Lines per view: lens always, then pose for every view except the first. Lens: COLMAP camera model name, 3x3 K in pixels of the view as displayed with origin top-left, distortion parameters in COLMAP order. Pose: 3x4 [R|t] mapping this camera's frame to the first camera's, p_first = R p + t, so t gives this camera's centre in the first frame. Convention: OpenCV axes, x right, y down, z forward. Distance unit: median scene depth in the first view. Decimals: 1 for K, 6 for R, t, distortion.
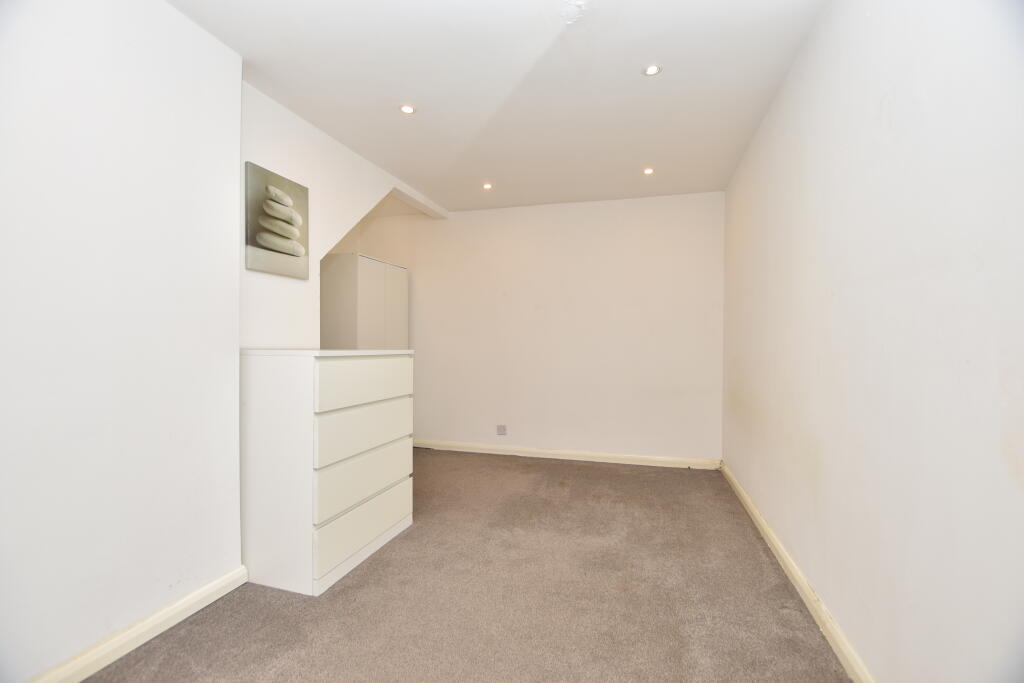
lens RADIAL K [[454.7, 0, 512.0], [0, 454.7, 341.5], [0, 0, 1]] dist [-0.019370, 0.000586]
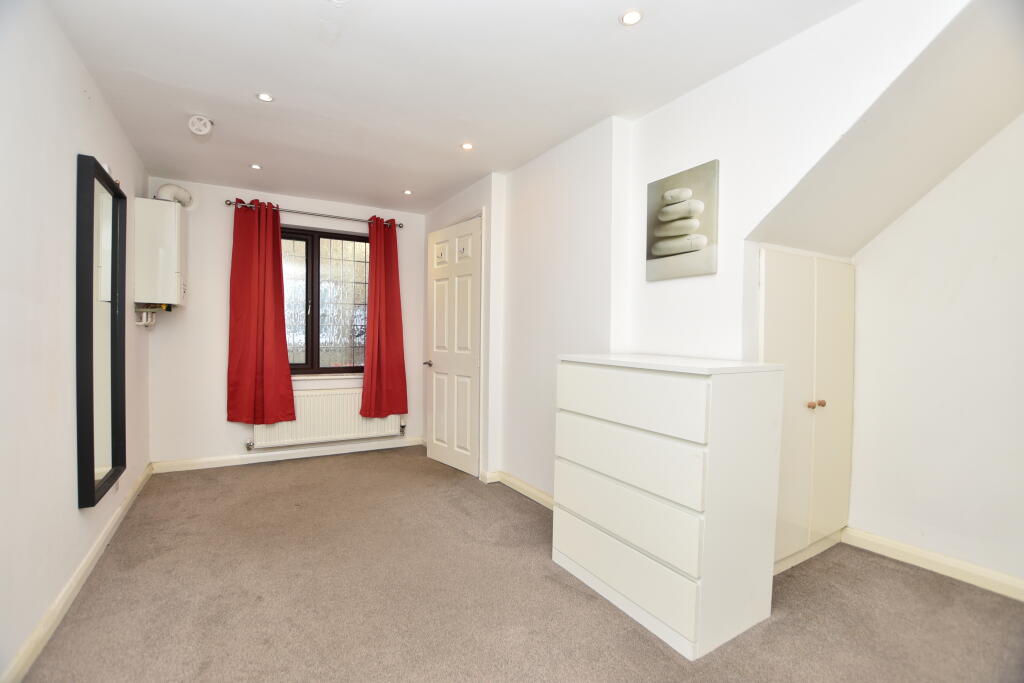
lens RADIAL K [[454.7, 0, 512.0], [0, 454.7, 341.5], [0, 0, 1]] dist [-0.019370, 0.000586]
pose [[-0.674460, -0.003044, -0.738305, 0.422414], [-0.019918, 0.999703, 0.014074, -0.019997], [0.738043, 0.024198, -0.674320, 1.386041]]
